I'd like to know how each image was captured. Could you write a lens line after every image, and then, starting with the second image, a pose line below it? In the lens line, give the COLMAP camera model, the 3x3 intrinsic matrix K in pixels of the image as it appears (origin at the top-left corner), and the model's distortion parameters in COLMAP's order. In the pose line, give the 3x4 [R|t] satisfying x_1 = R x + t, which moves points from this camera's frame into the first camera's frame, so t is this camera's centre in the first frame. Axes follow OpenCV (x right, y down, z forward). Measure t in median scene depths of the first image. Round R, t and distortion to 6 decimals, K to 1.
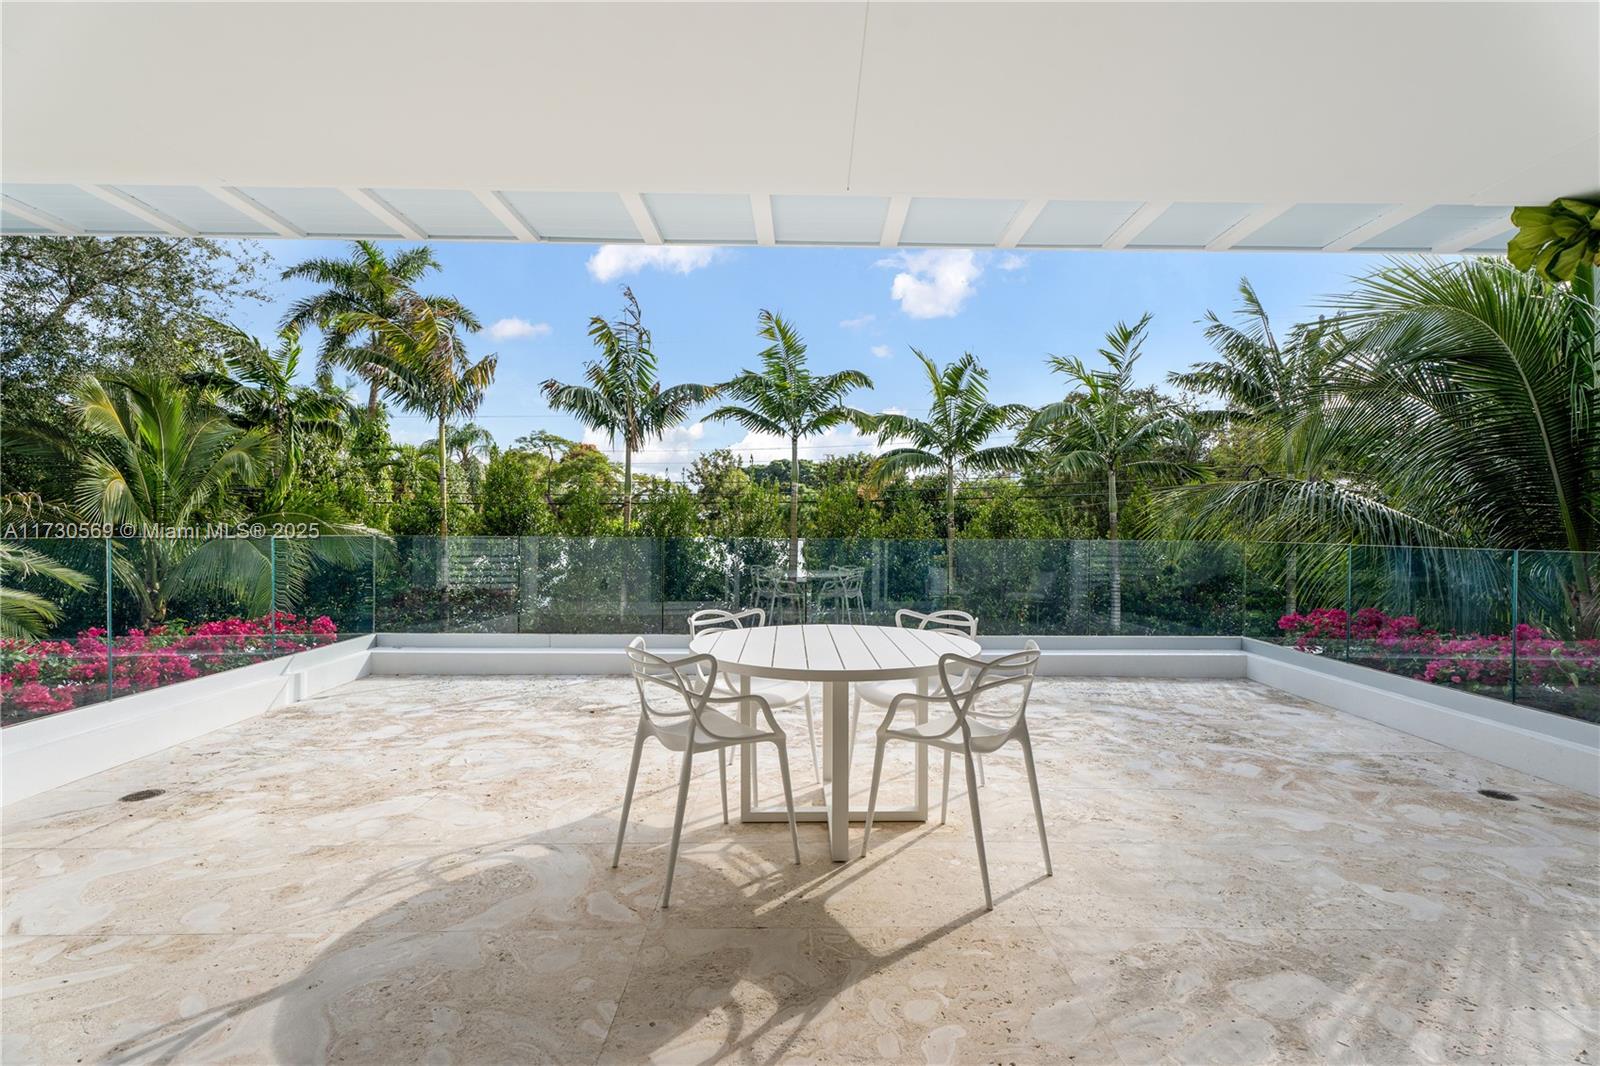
lens RADIAL K [[733.6, 0, 805.6], [0, 733.6, 531.8], [0, 0, 1]] dist [0.004955, -0.002370]
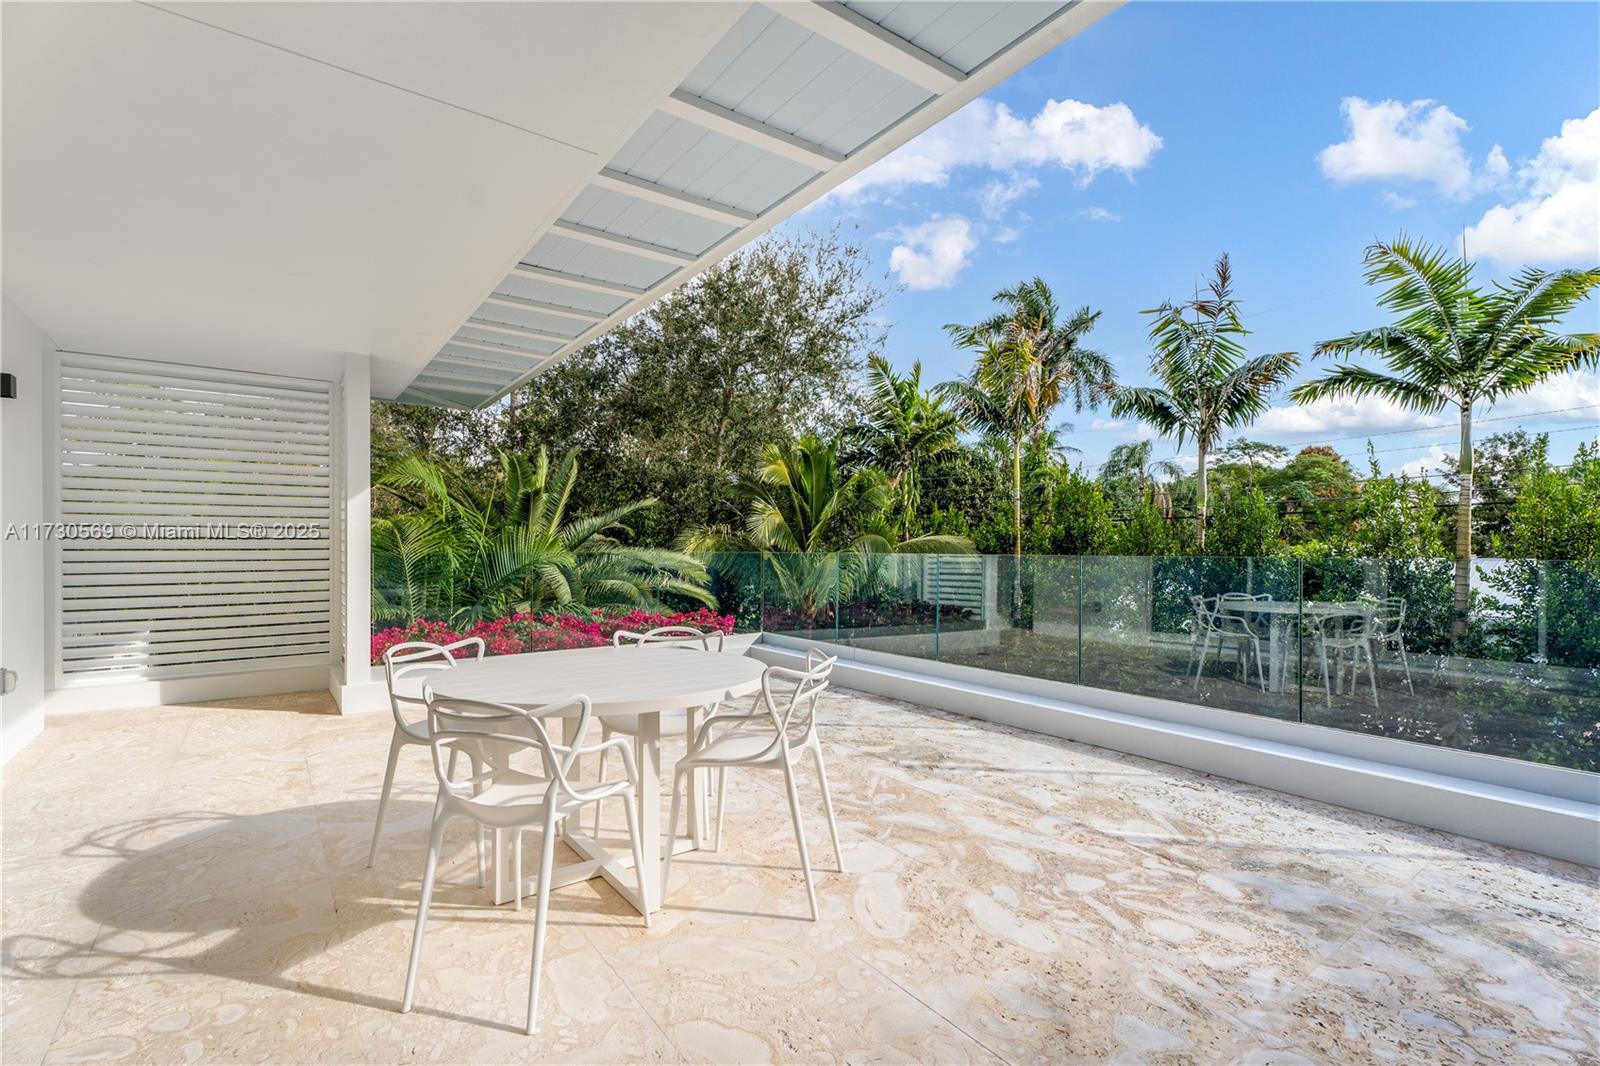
lens RADIAL K [[733.6, 0, 809.7], [0, 733.6, 531.4], [0, 0, 1]] dist [0.004955, -0.002370]
pose [[0.575675, -0.022671, -0.817364, 0.913629], [0.000071, 0.999617, -0.027676, 0.005886], [0.817679, 0.015874, 0.575456, 0.686661]]
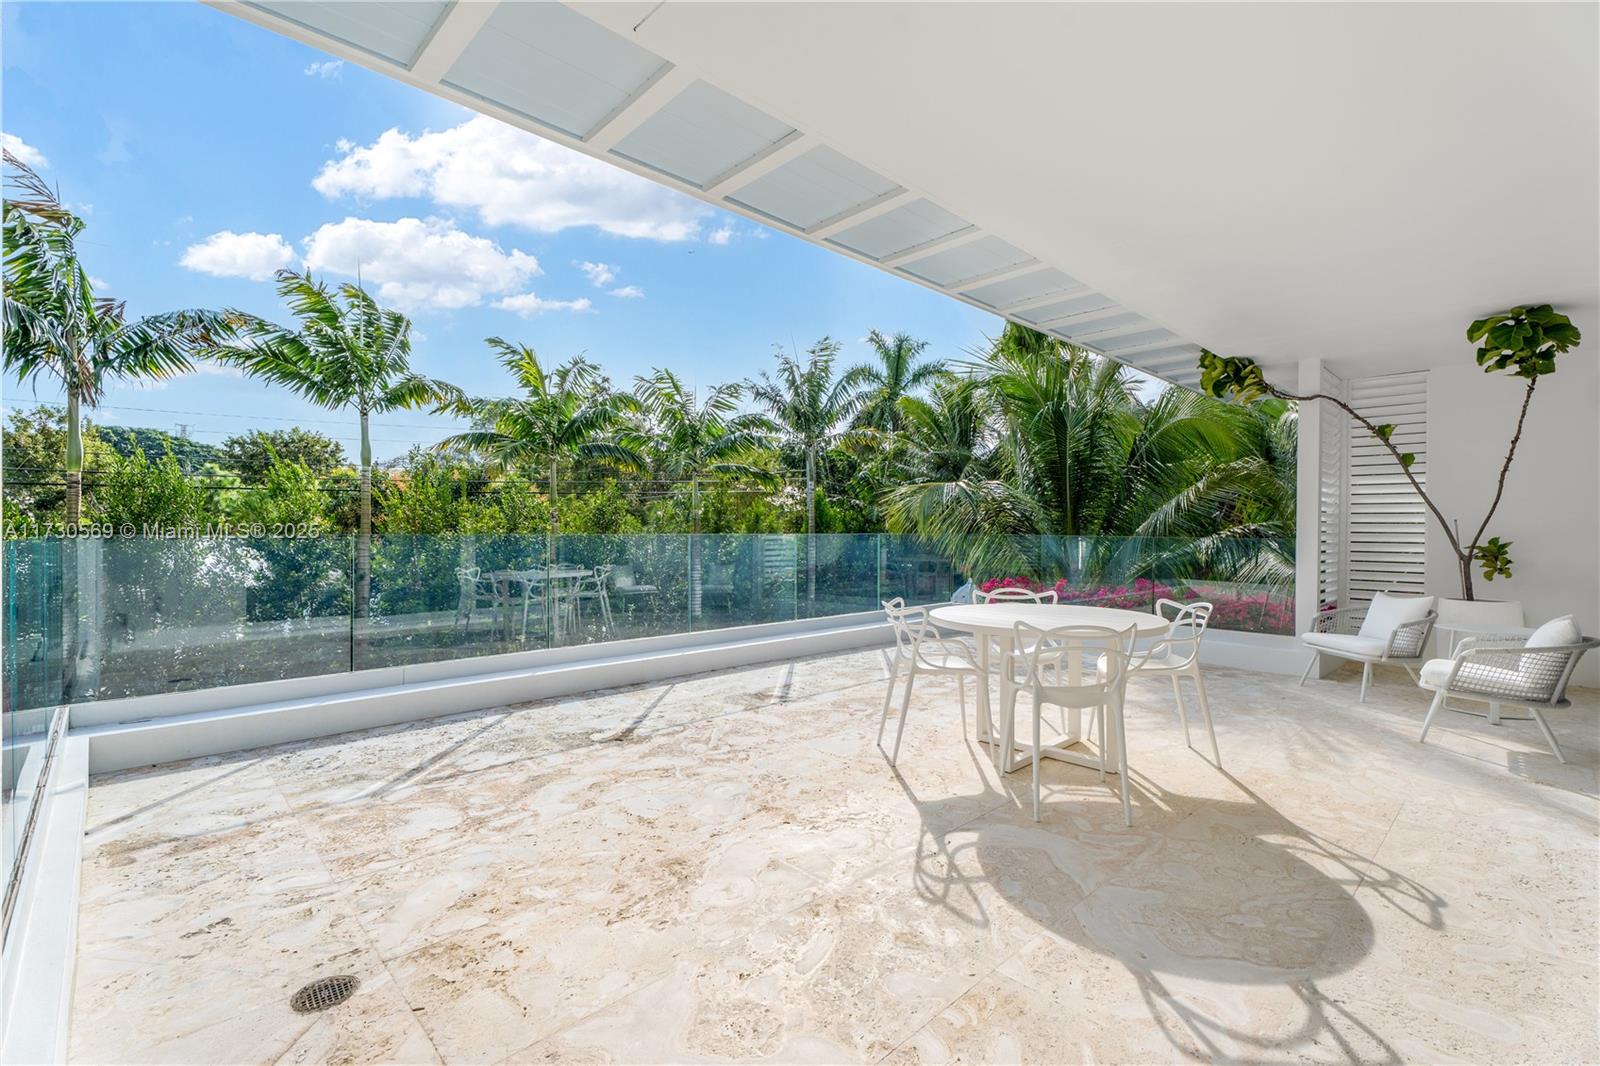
lens RADIAL K [[733.6, 0, 825.5], [0, 733.6, 523.9], [0, 0, 1]] dist [0.004955, -0.002370]
pose [[0.717415, 0.005490, 0.696624, -1.099866], [0.000728, 0.999962, -0.008631, 0.007644], [-0.696645, 0.006699, 0.717385, 0.357849]]
